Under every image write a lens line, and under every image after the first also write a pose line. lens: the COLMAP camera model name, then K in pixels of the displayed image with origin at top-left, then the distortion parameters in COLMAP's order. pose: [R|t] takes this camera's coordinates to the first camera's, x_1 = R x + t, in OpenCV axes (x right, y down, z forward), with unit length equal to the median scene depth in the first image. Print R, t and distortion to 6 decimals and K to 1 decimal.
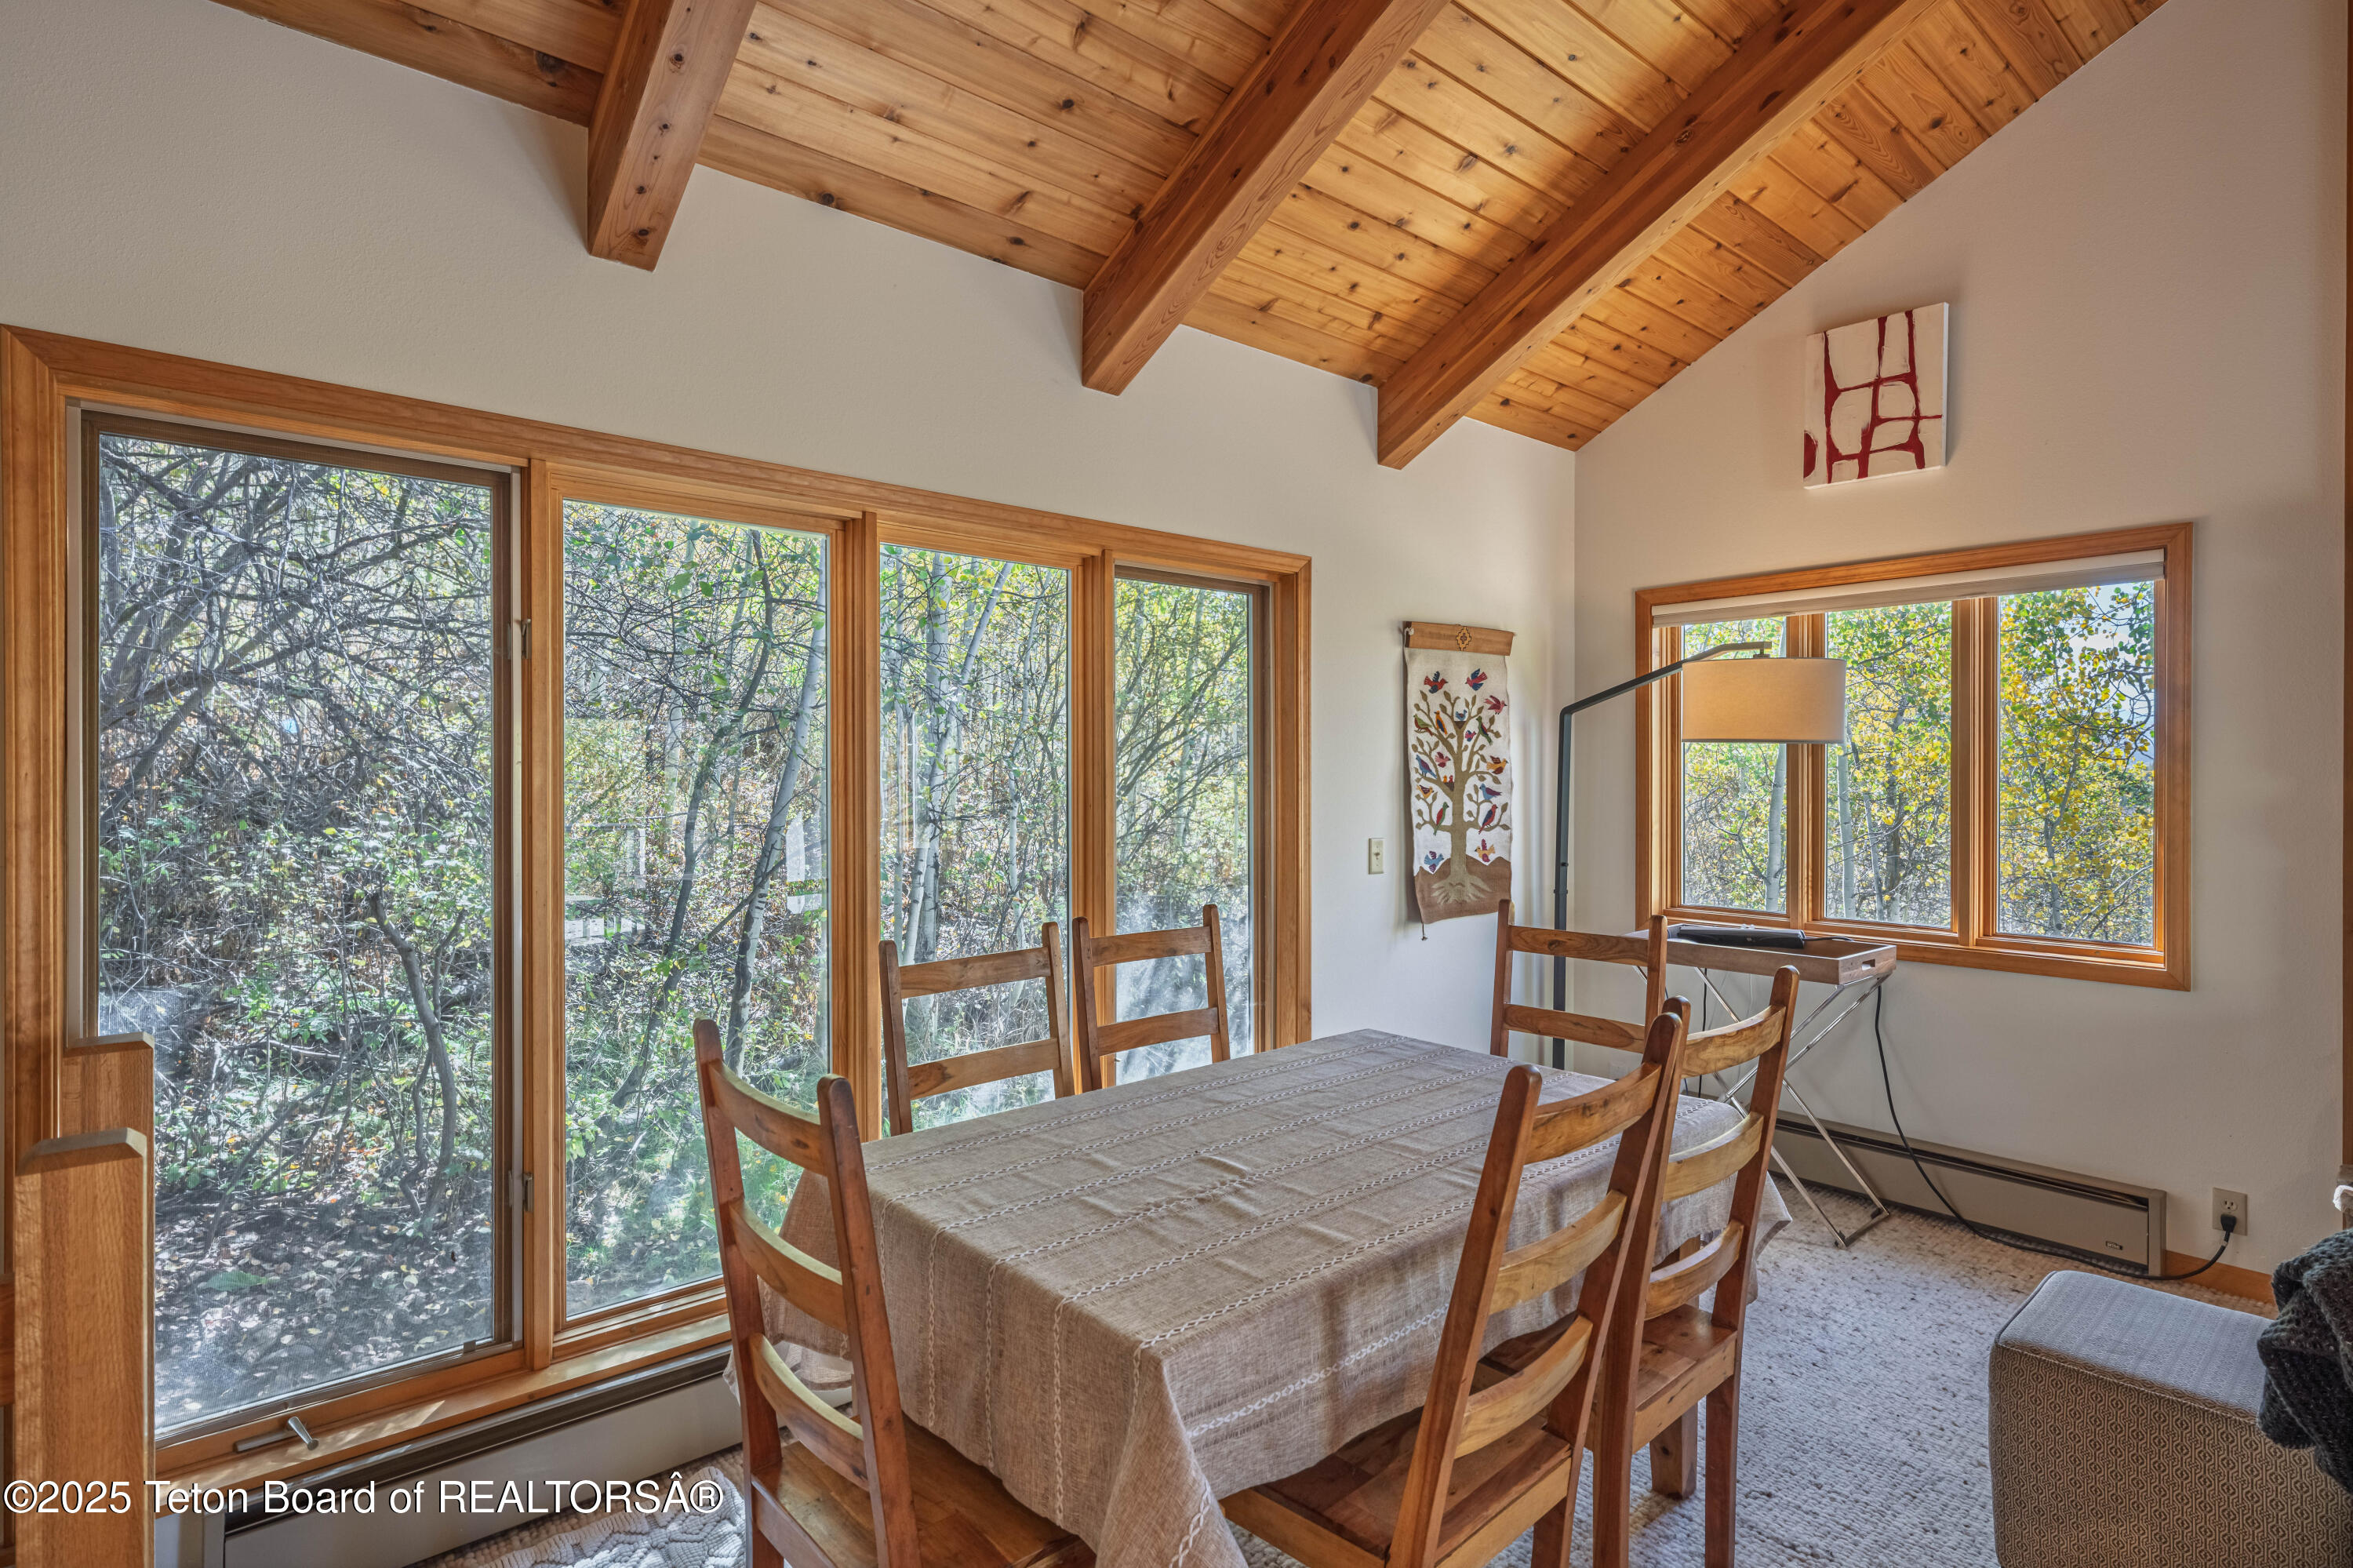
lens RADIAL K [[1198.9, 0, 1162.0], [0, 1198.9, 776.8], [0, 0, 1]] dist [0.011837, -0.002624]
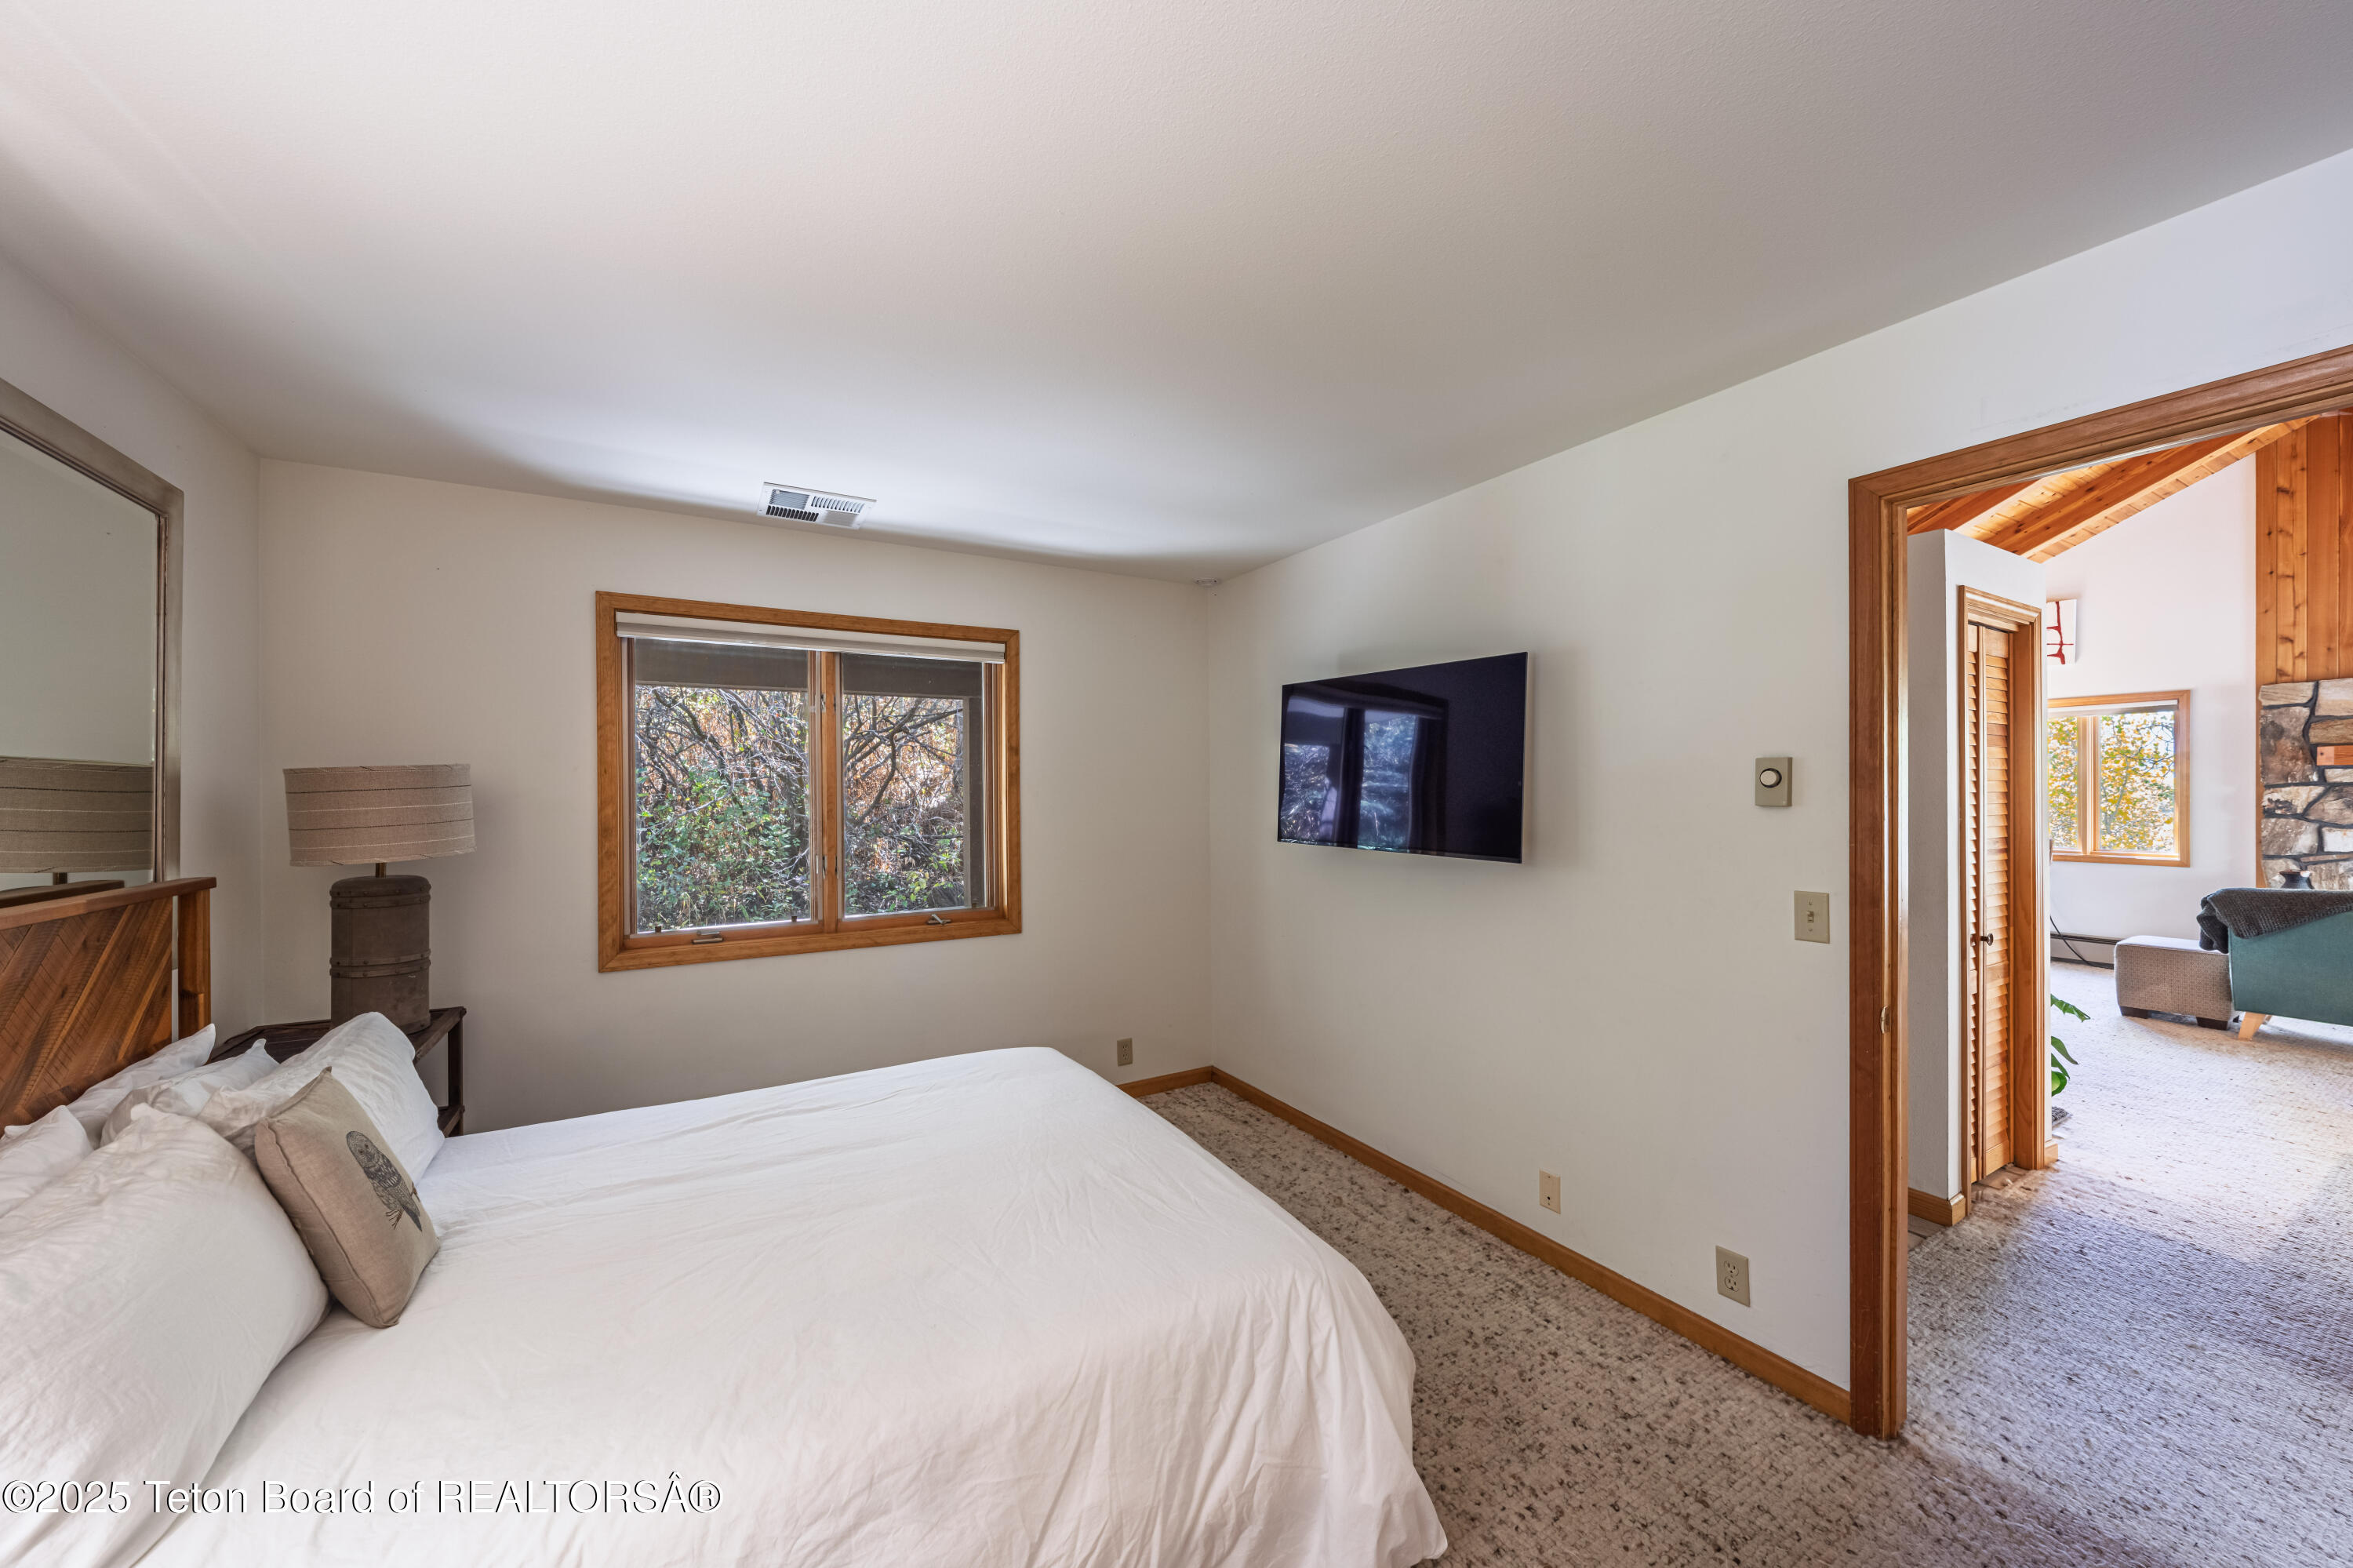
lens RADIAL K [[858.7, 0, 1163.6], [0, 858.7, 798.7], [0, 0, 1]] dist [-0.000096, 0.000335]
pose [[0.982489, -0.006649, -0.186200, -0.818631], [0.007472, 0.999965, 0.003721, 0.002318], [0.186169, -0.005047, 0.982505, -1.029495]]
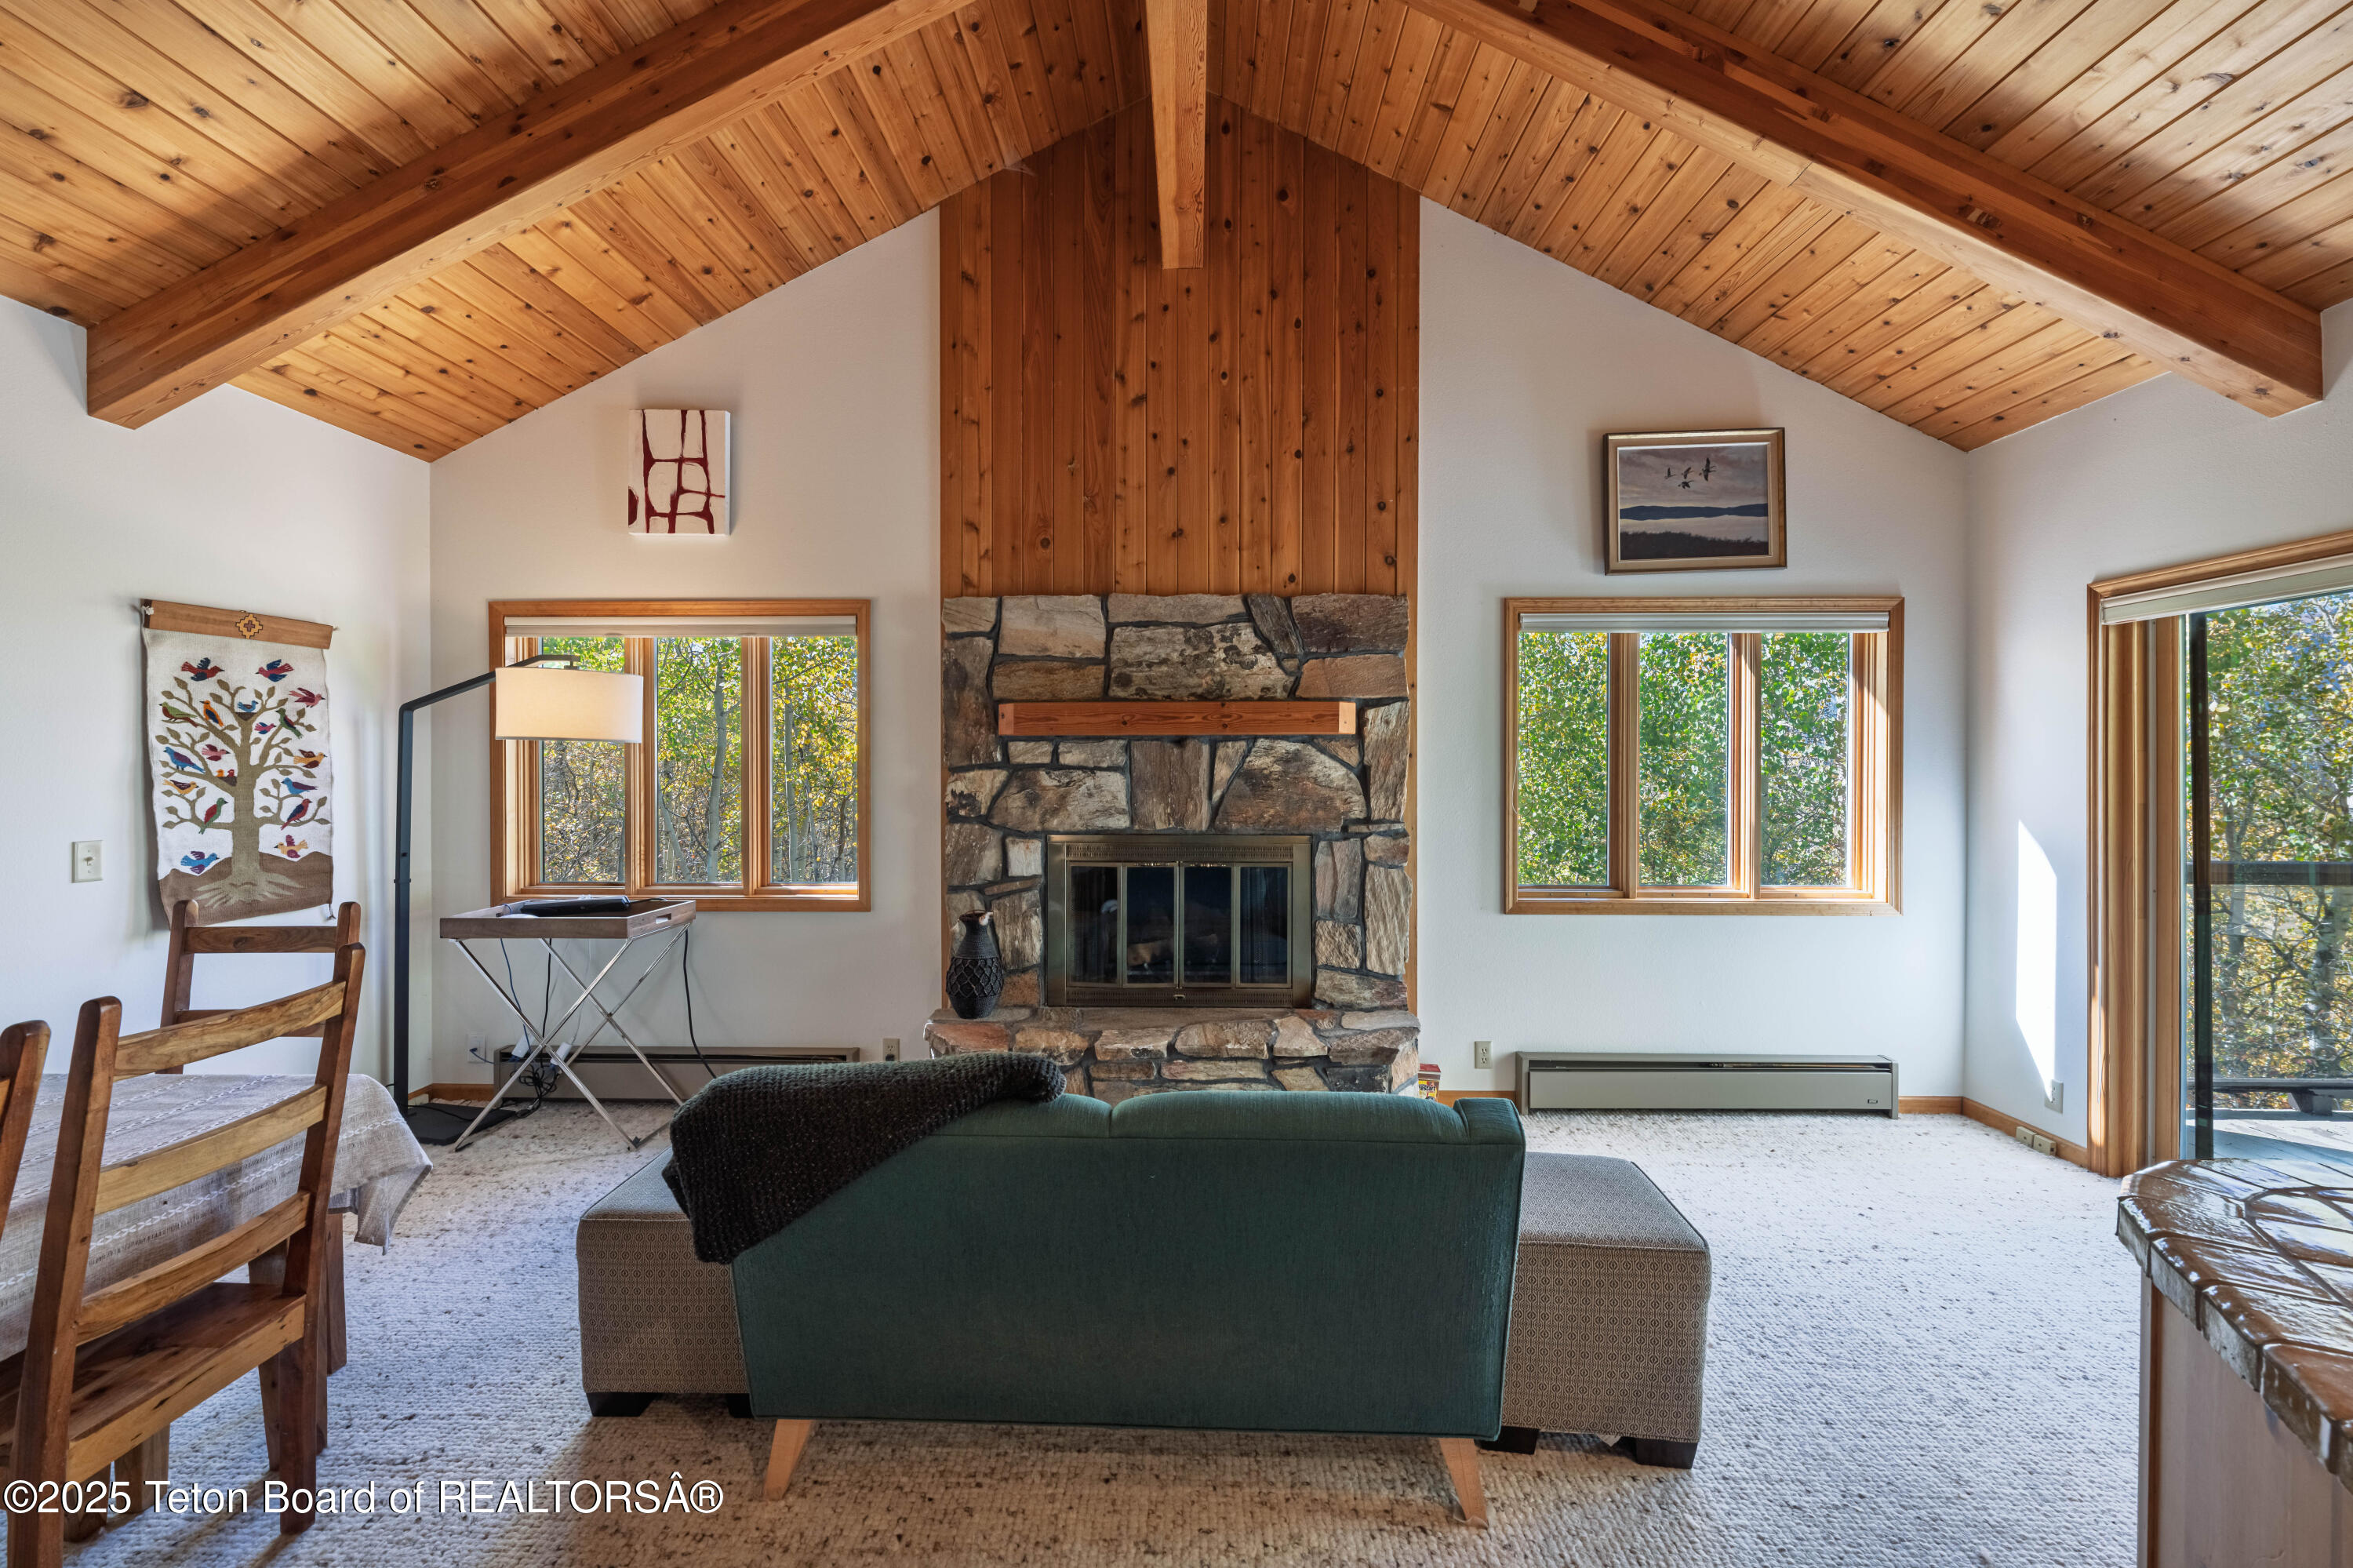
lens RADIAL K [[951.6, 0, 1193.3], [0, 951.6, 771.1], [0, 0, 1]] dist [0.003063, 0.000173]
pose [[0.658381, -0.003998, 0.752674, 0.182054], [0.003649, 0.999991, 0.002121, 0.001326], [-0.752676, 0.001350, 0.658389, -0.068221]]
